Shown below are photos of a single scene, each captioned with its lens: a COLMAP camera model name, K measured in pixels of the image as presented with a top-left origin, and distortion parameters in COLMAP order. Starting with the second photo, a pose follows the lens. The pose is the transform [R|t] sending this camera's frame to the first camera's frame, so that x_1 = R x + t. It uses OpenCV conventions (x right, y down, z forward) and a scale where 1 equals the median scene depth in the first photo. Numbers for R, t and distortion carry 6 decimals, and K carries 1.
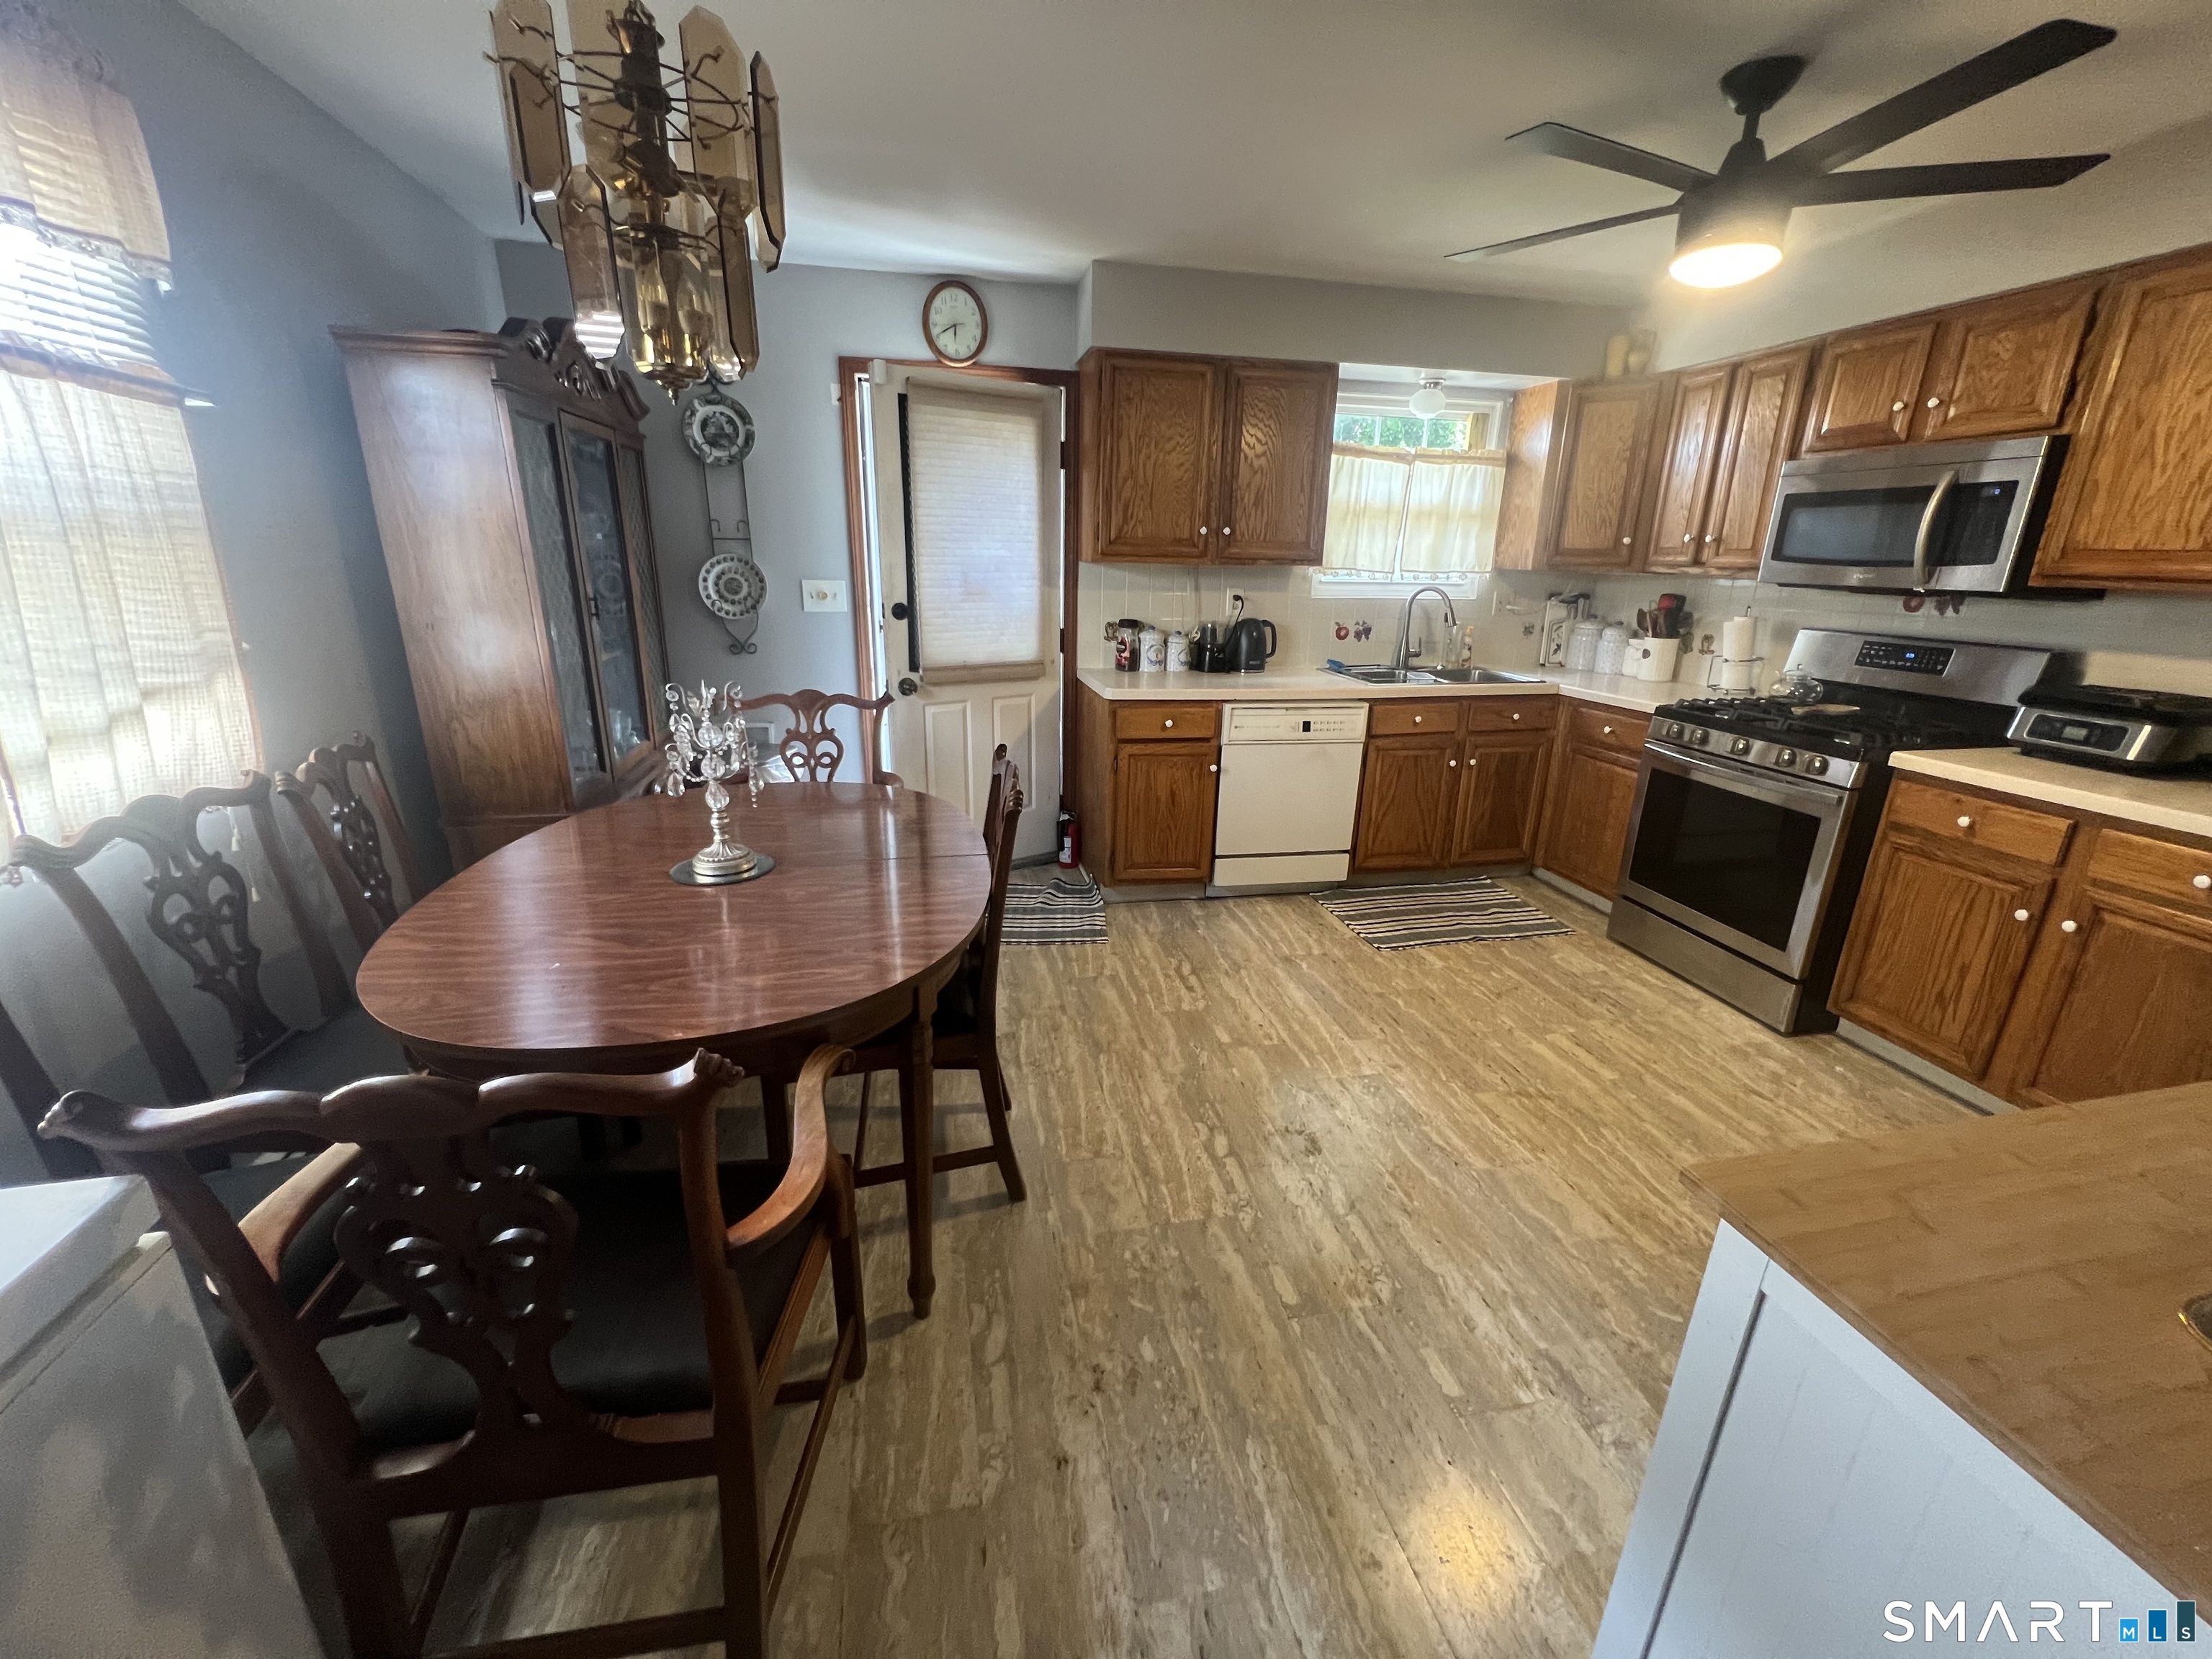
lens RADIAL K [[885.2, 0, 1107.9], [0, 885.2, 827.5], [0, 0, 1]] dist [-0.002849, 0.000594]
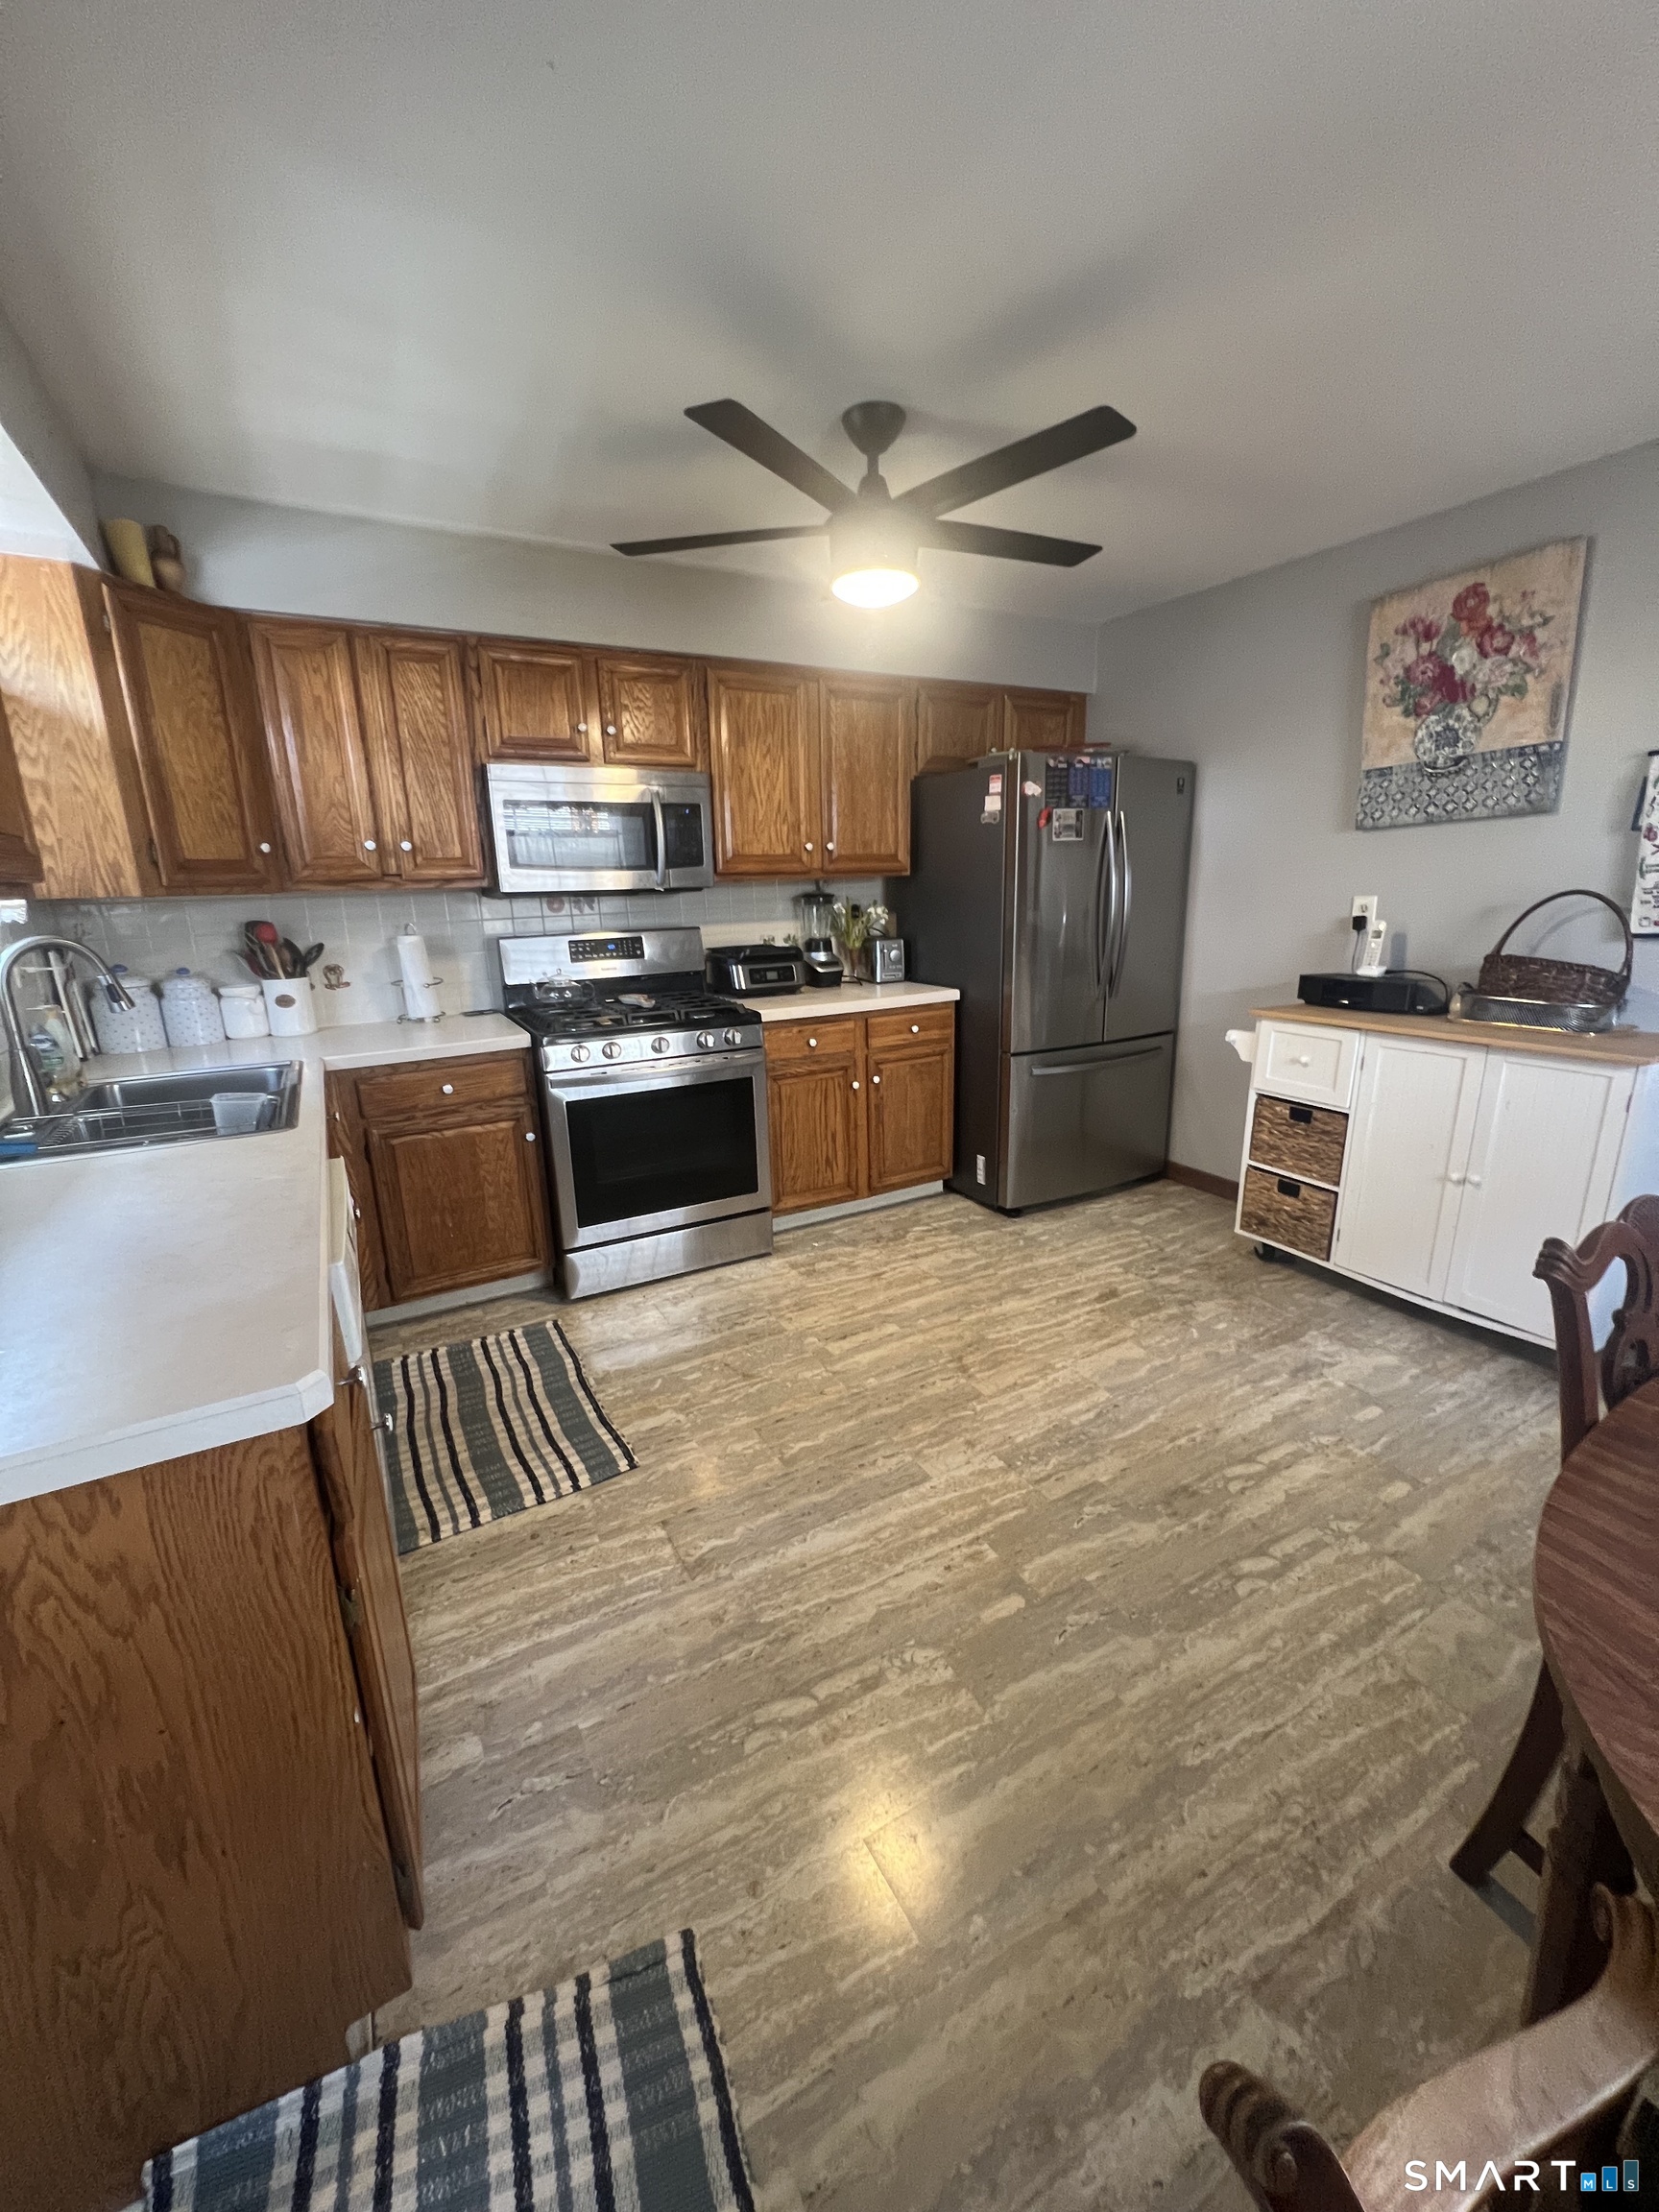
lens RADIAL K [[885.2, 0, 830.5], [0, 885.2, 1103.7], [0, 0, 1]] dist [-0.002849, 0.000594]
pose [[-0.299540, -0.249578, 0.920862, -0.325885], [0.299368, 0.891849, 0.339094, -0.338603], [-0.905900, 0.377249, -0.192429, 1.103702]]
